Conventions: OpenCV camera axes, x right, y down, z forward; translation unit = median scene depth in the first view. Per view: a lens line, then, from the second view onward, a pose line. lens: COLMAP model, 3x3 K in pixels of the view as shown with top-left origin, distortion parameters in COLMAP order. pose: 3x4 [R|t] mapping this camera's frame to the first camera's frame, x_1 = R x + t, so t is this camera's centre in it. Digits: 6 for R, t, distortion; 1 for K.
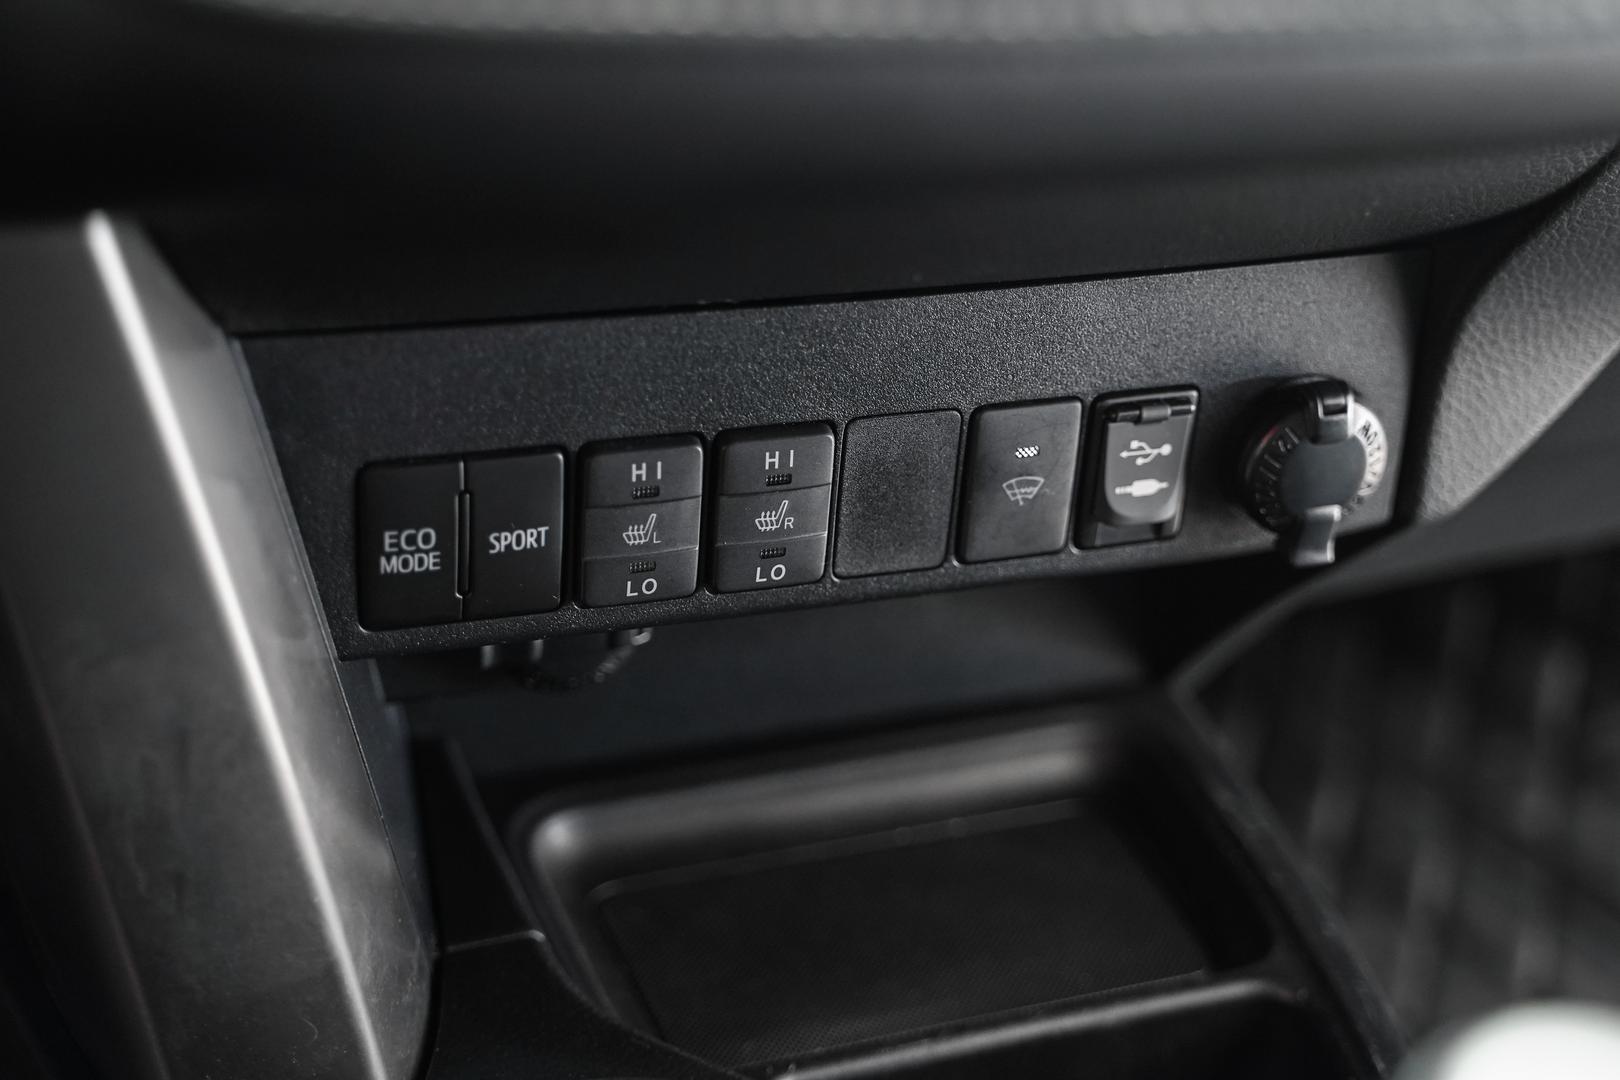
lens RADIAL K [[2570.8, 0, 810.4], [0, 2570.8, 538.9], [0, 0, 1]] dist [-0.184462, 0.000000]
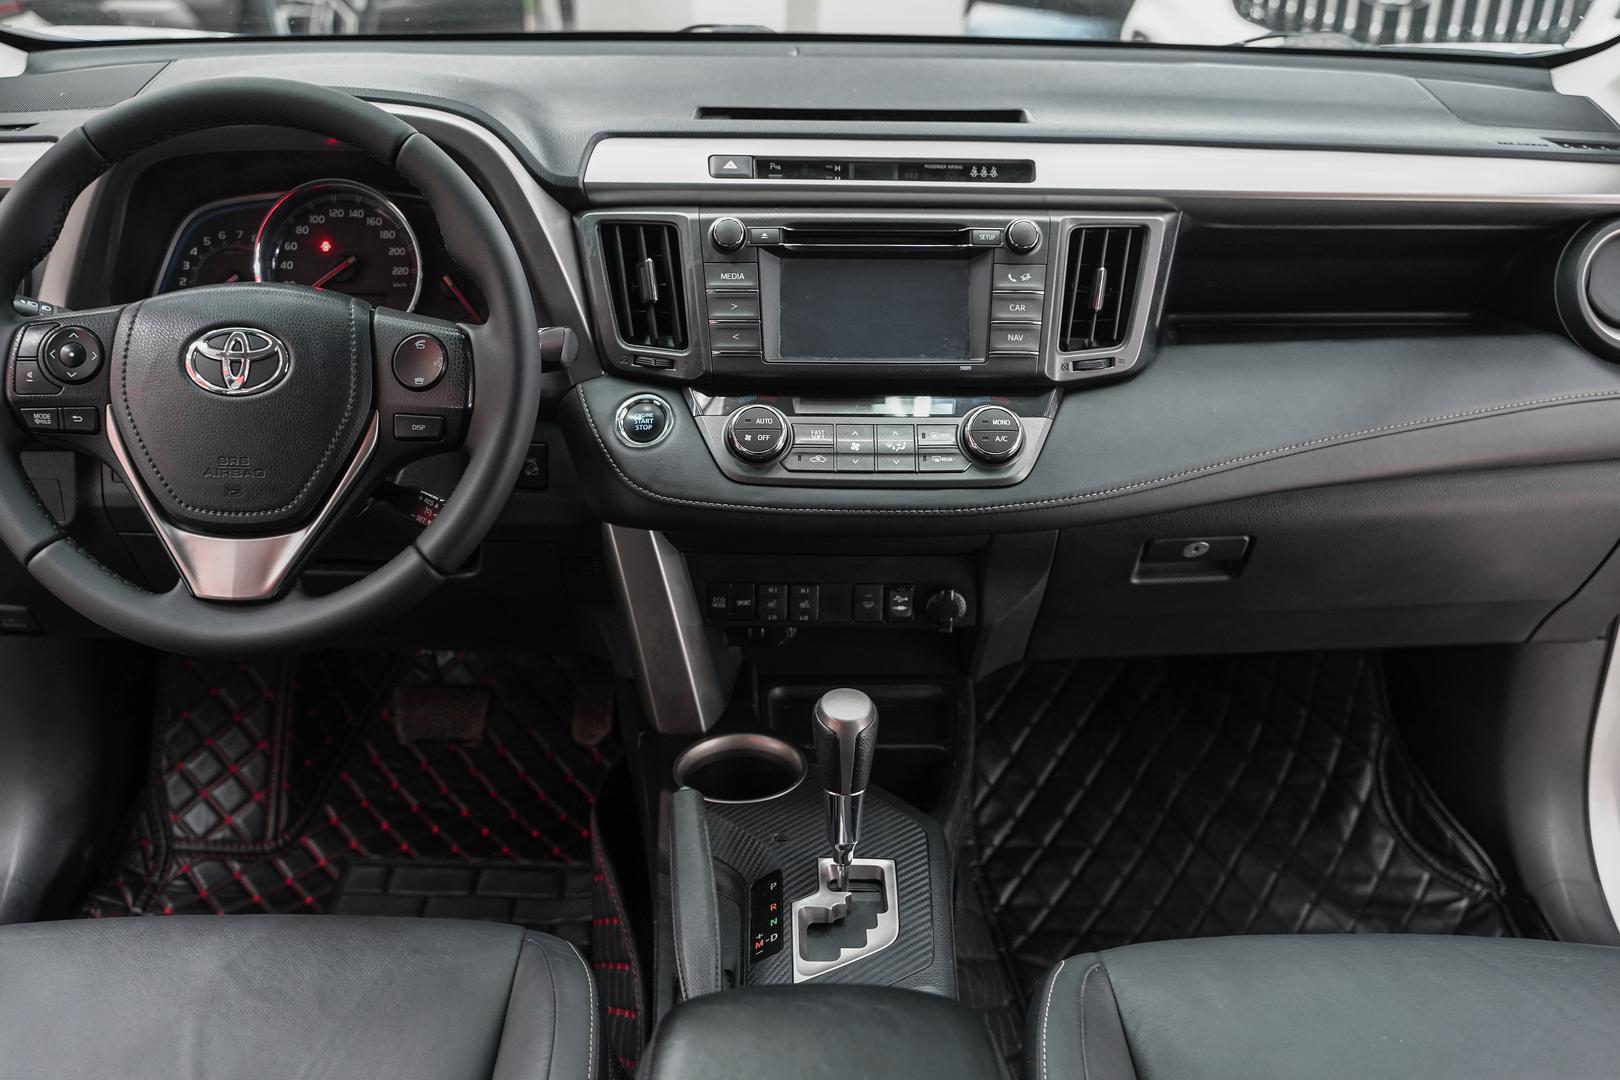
lens RADIAL K [[1704.7, 0, 753.4], [0, 1704.7, 520.7], [0, 0, 1]] dist [-0.002128, 0.000000]
pose [[0.945963, 0.085745, -0.312734, 0.776304], [-0.113103, 0.991087, -0.070381, 0.062718], [0.303912, 0.101949, 0.947230, -1.725143]]
